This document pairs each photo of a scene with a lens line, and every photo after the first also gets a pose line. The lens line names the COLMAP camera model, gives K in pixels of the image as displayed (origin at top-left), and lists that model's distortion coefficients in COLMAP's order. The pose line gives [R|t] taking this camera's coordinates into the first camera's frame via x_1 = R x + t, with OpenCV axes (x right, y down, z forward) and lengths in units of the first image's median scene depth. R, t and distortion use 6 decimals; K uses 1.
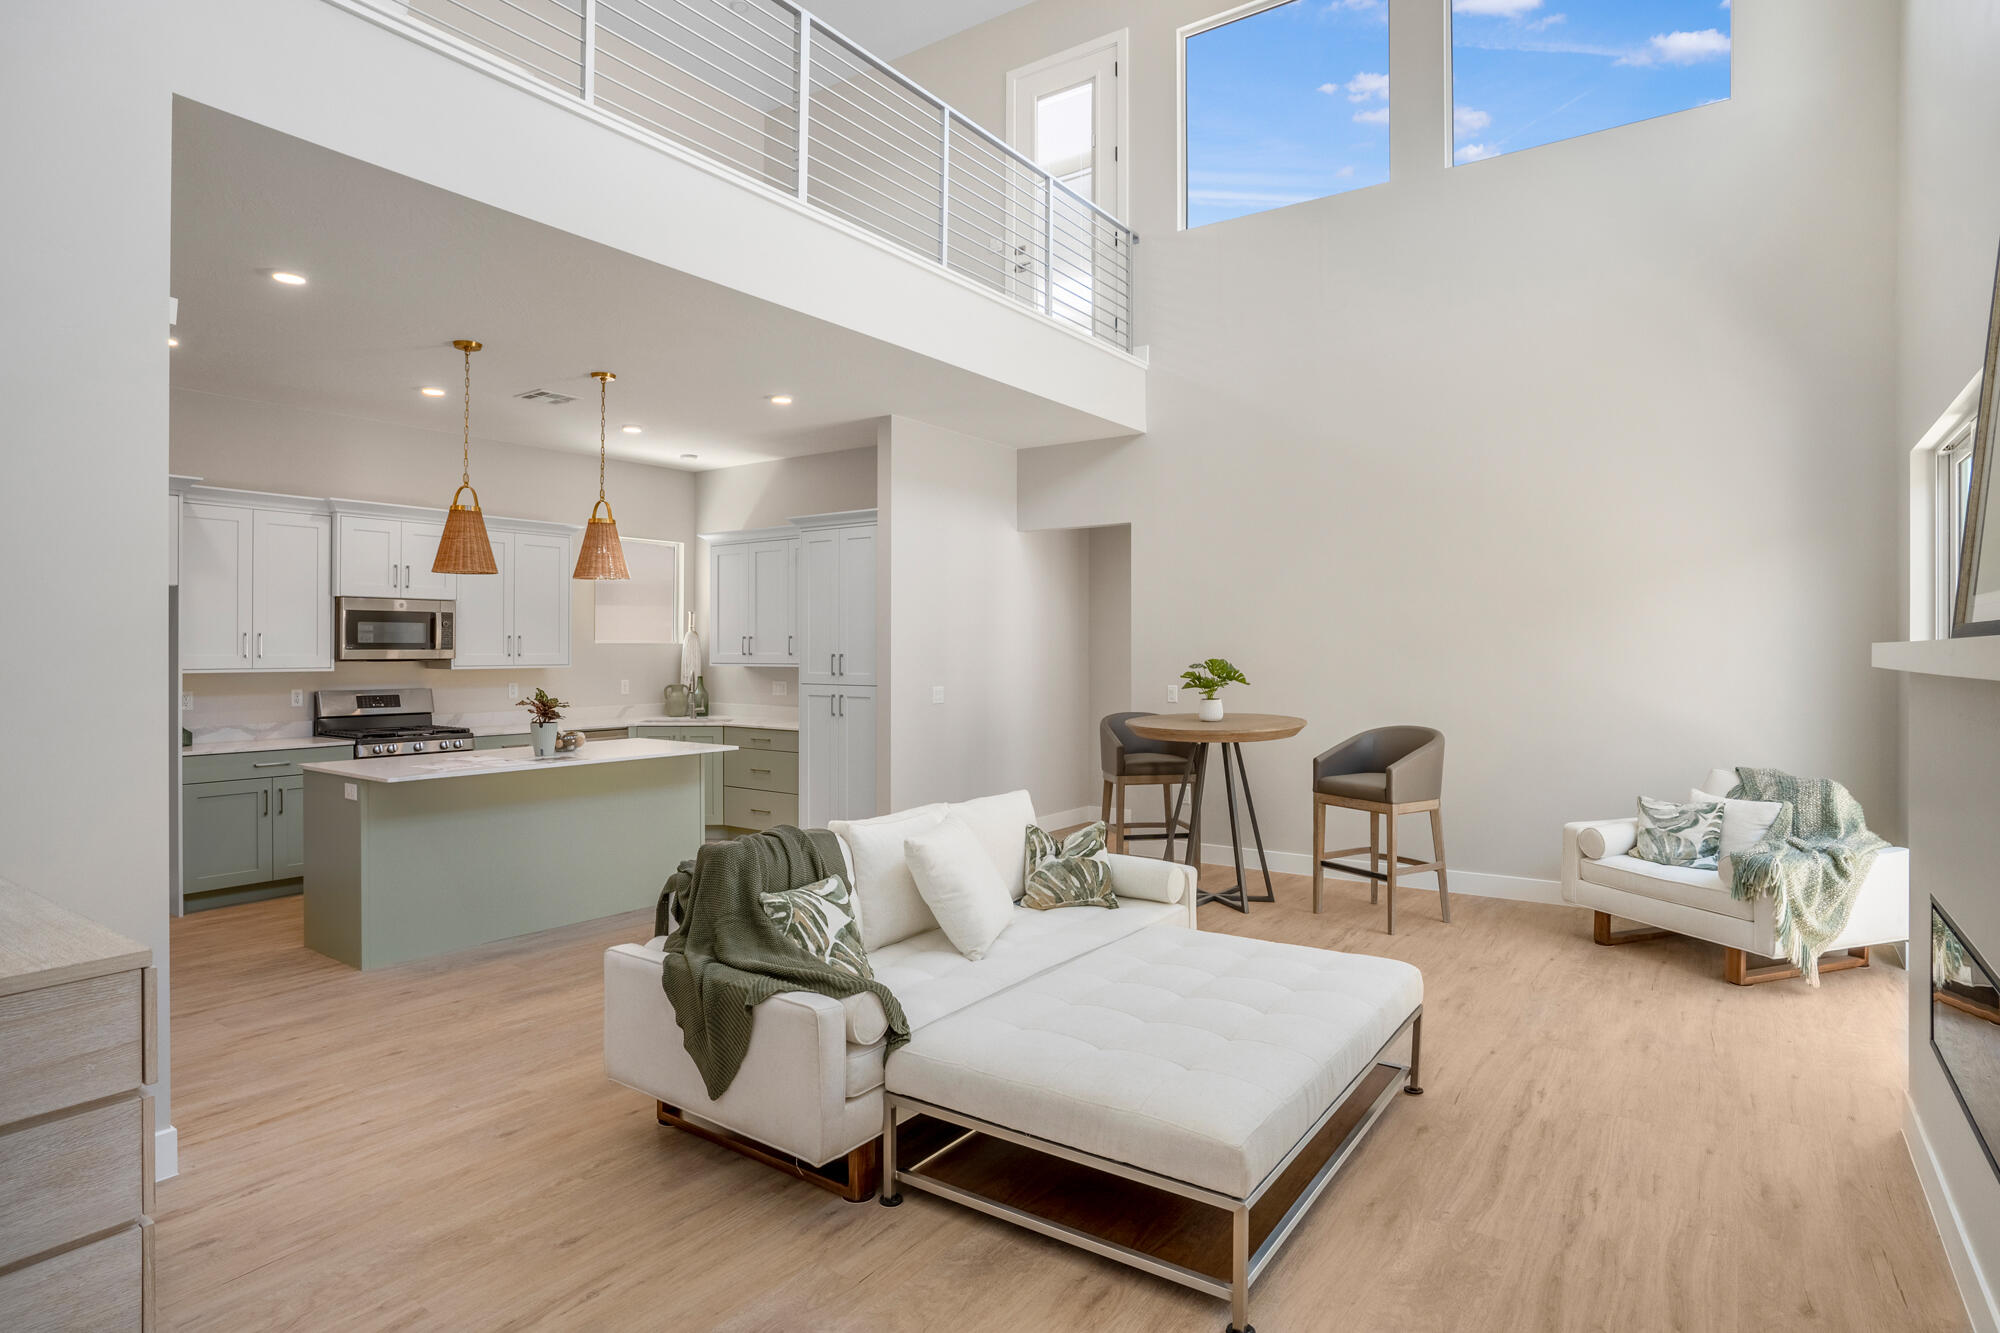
lens RADIAL K [[1081.1, 0, 997.9], [0, 1081.1, 657.6], [0, 0, 1]] dist [-0.002034, 0.000402]
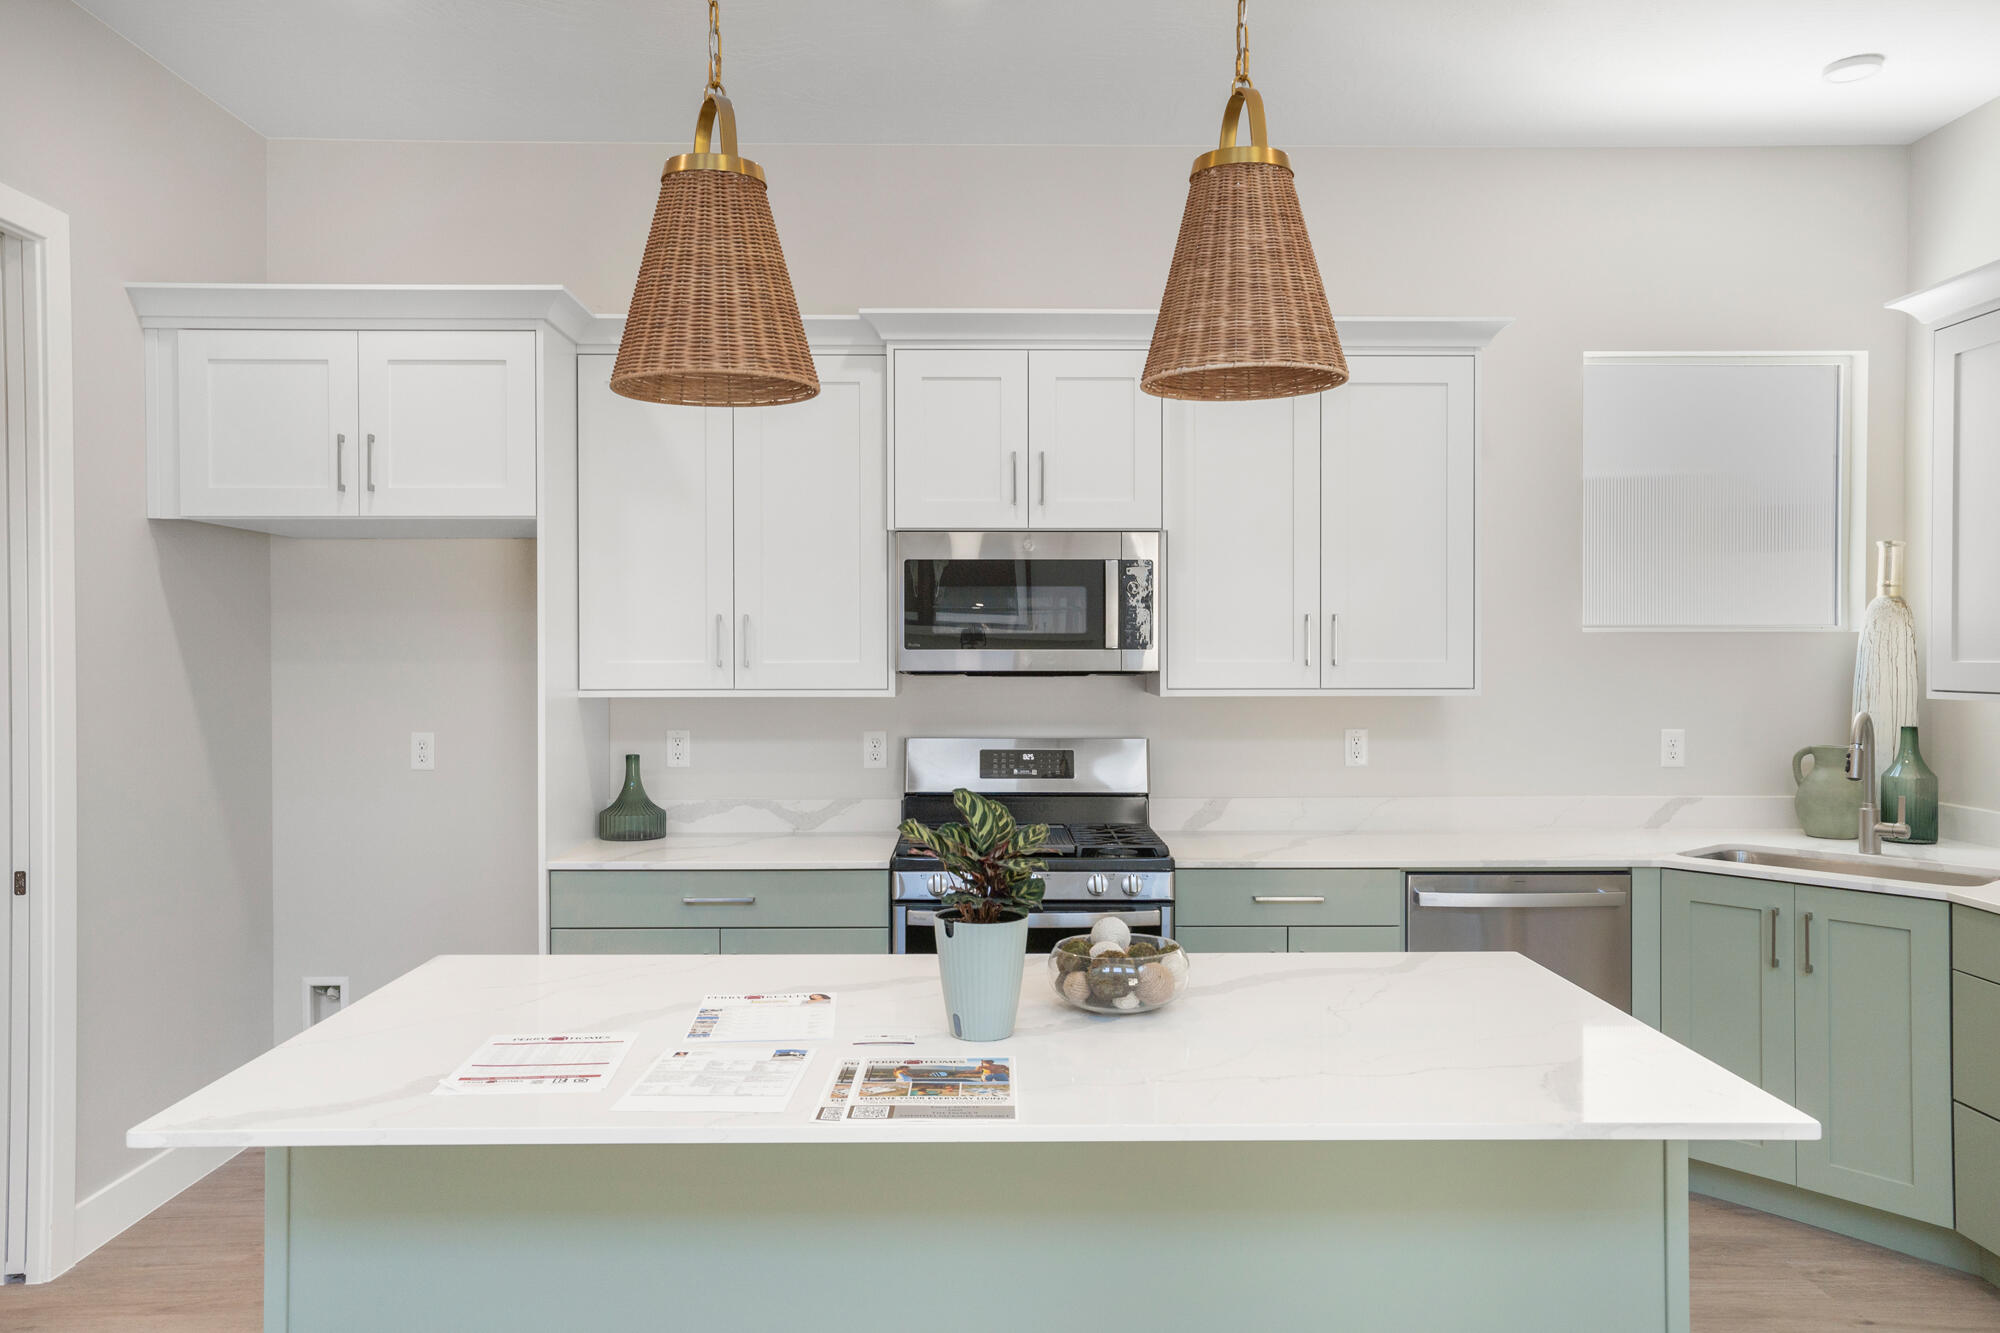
lens RADIAL K [[1402.2, 0, 998.3], [0, 1402.2, 662.0], [0, 0, 1]] dist [-0.004890, -0.002111]
pose [[0.576291, 0.003821, -0.817235, -0.102211], [-0.003295, 0.999992, 0.002352, -0.003517], [0.817238, 0.001337, 0.576299, 0.653684]]
